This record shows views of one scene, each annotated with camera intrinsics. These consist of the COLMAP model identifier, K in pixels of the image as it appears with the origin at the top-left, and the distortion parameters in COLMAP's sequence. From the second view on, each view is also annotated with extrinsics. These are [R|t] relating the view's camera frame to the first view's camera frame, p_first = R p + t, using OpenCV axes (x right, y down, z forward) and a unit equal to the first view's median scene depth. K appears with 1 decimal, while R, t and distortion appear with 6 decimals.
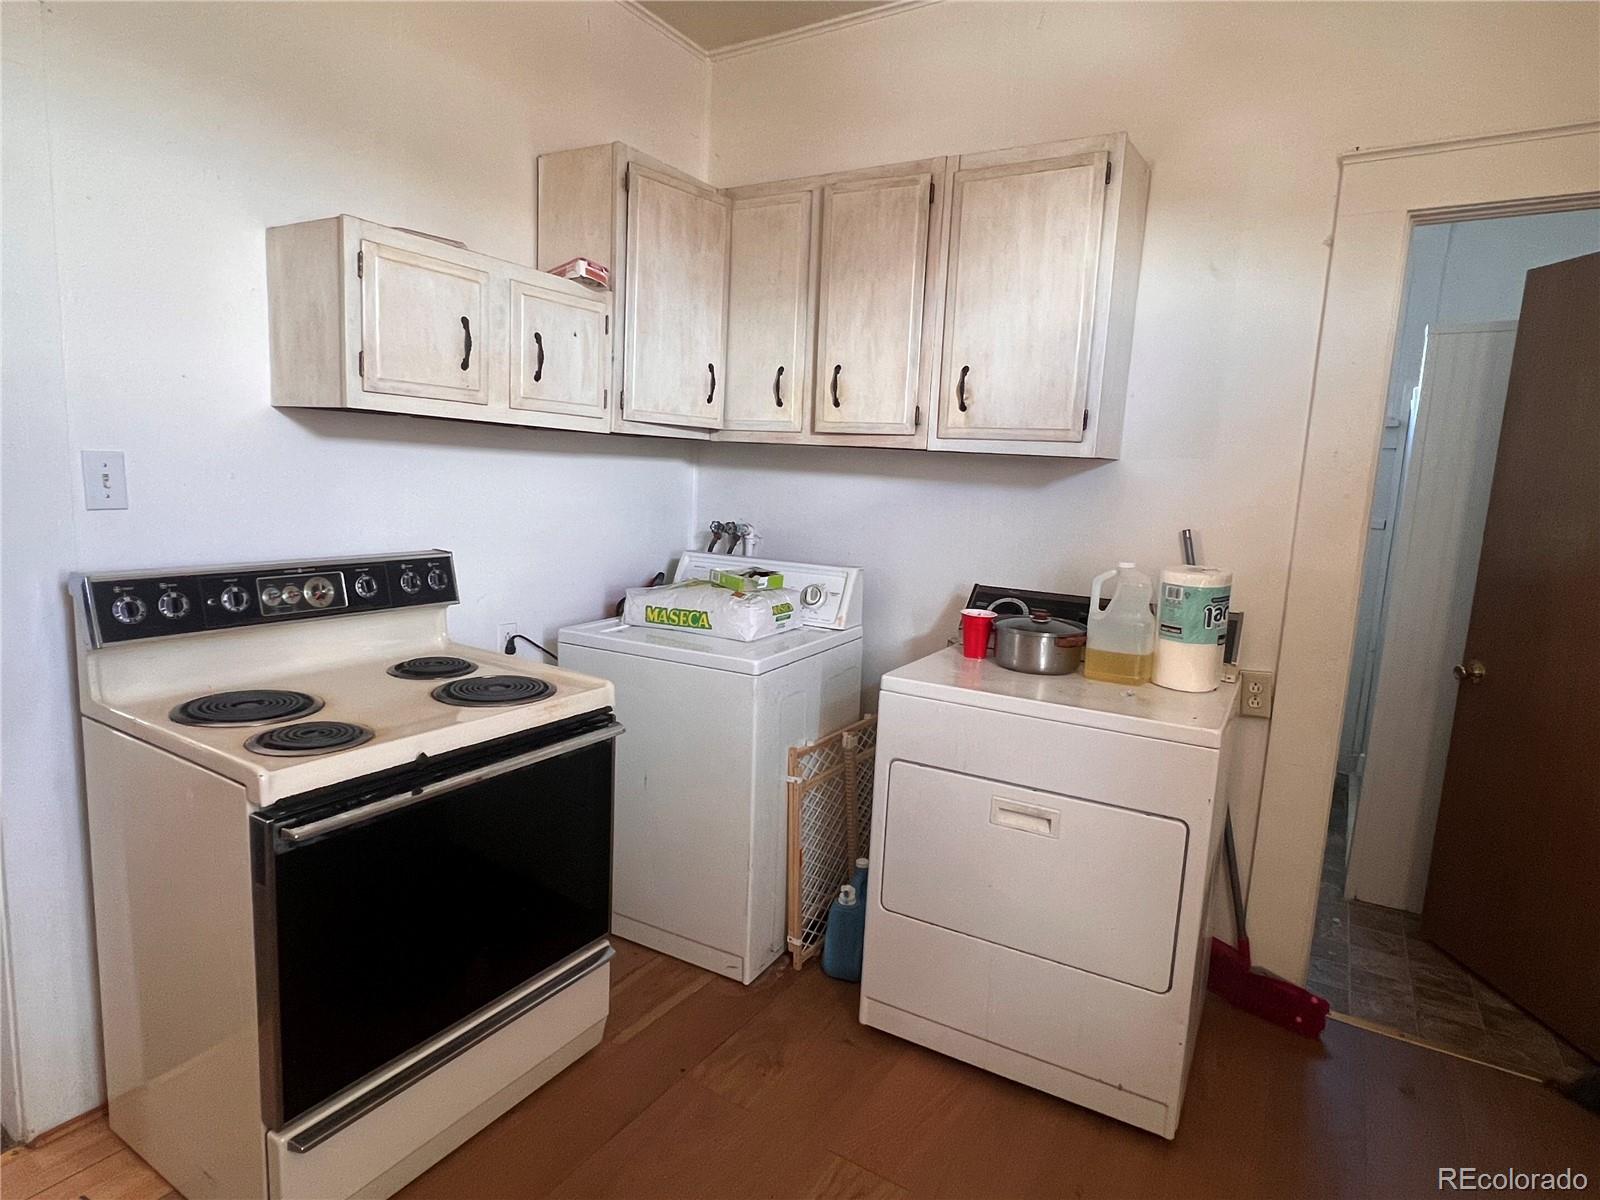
lens RADIAL K [[874.7, 0, 801.2], [0, 874.7, 602.2], [0, 0, 1]] dist [0.000256, 0.000118]
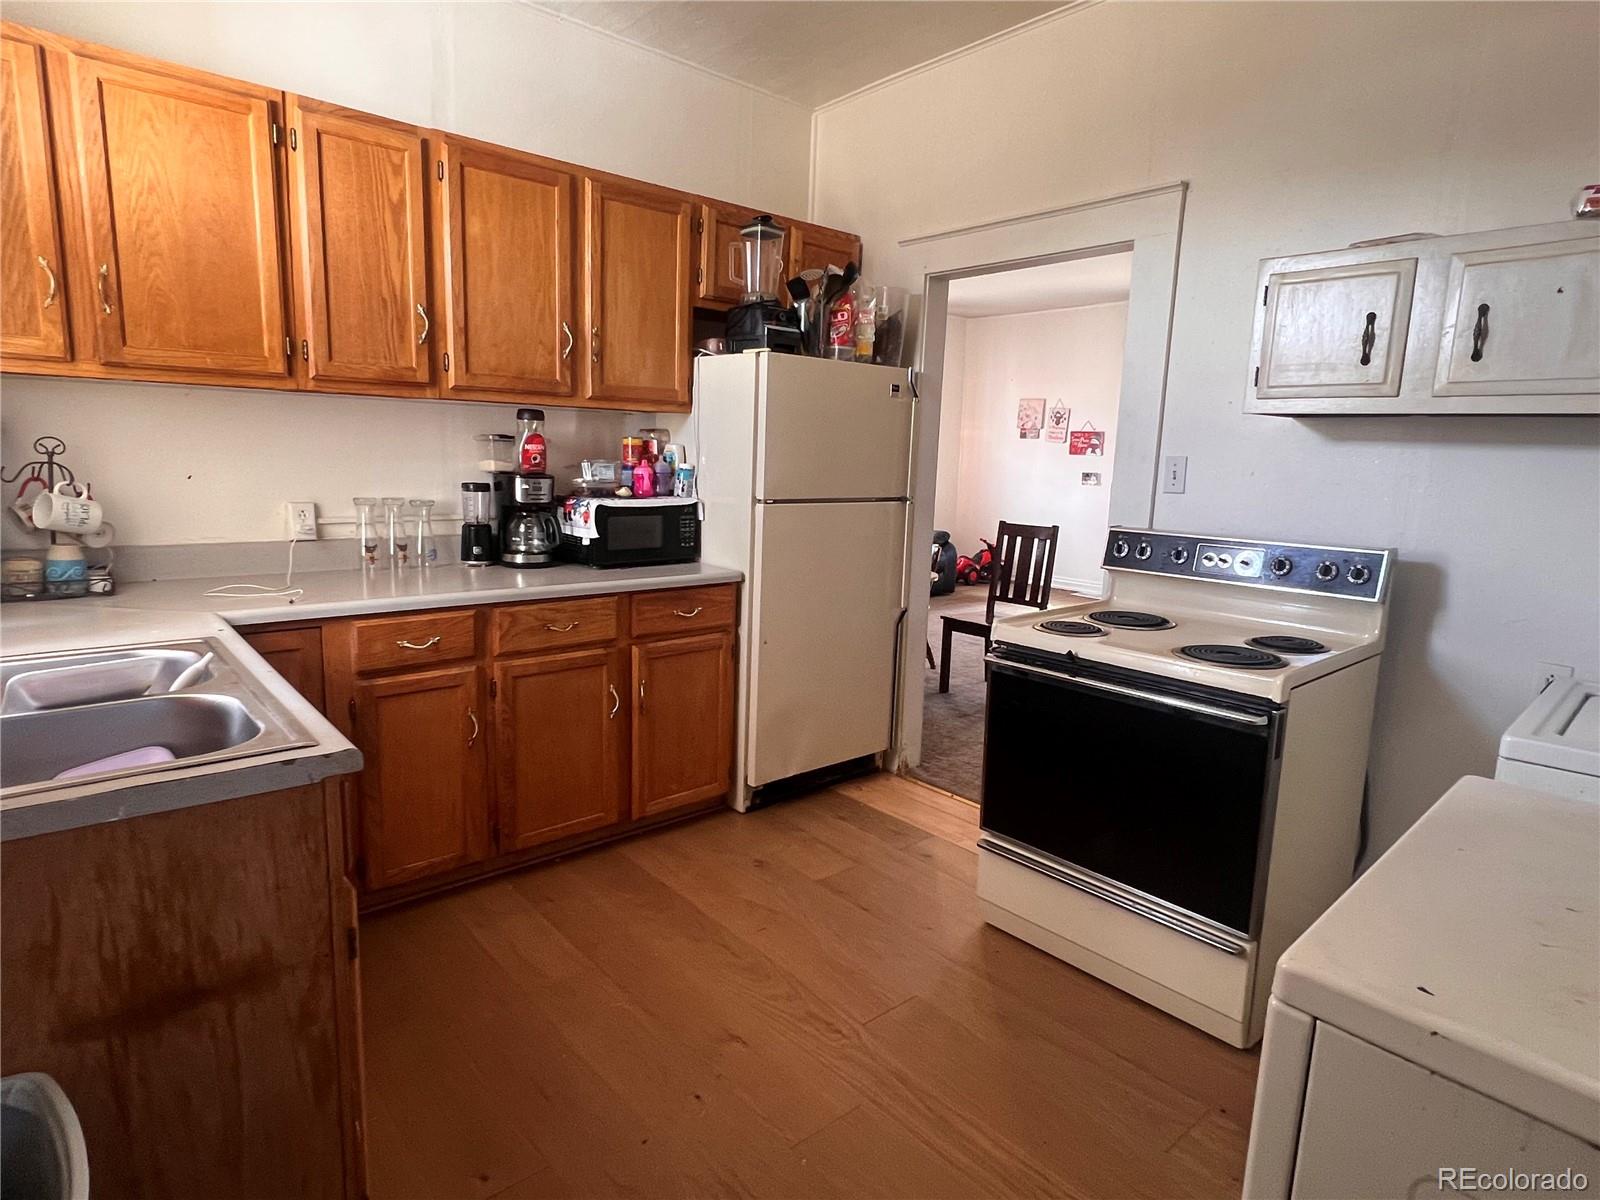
lens RADIAL K [[874.7, 0, 795.4], [0, 874.7, 604.1], [0, 0, 1]] dist [0.000256, 0.000118]
pose [[-0.272387, 0.115244, -0.955261, 0.805395], [-0.181480, 0.968829, 0.168629, -0.046857], [0.944918, 0.219293, -0.242982, 0.681749]]
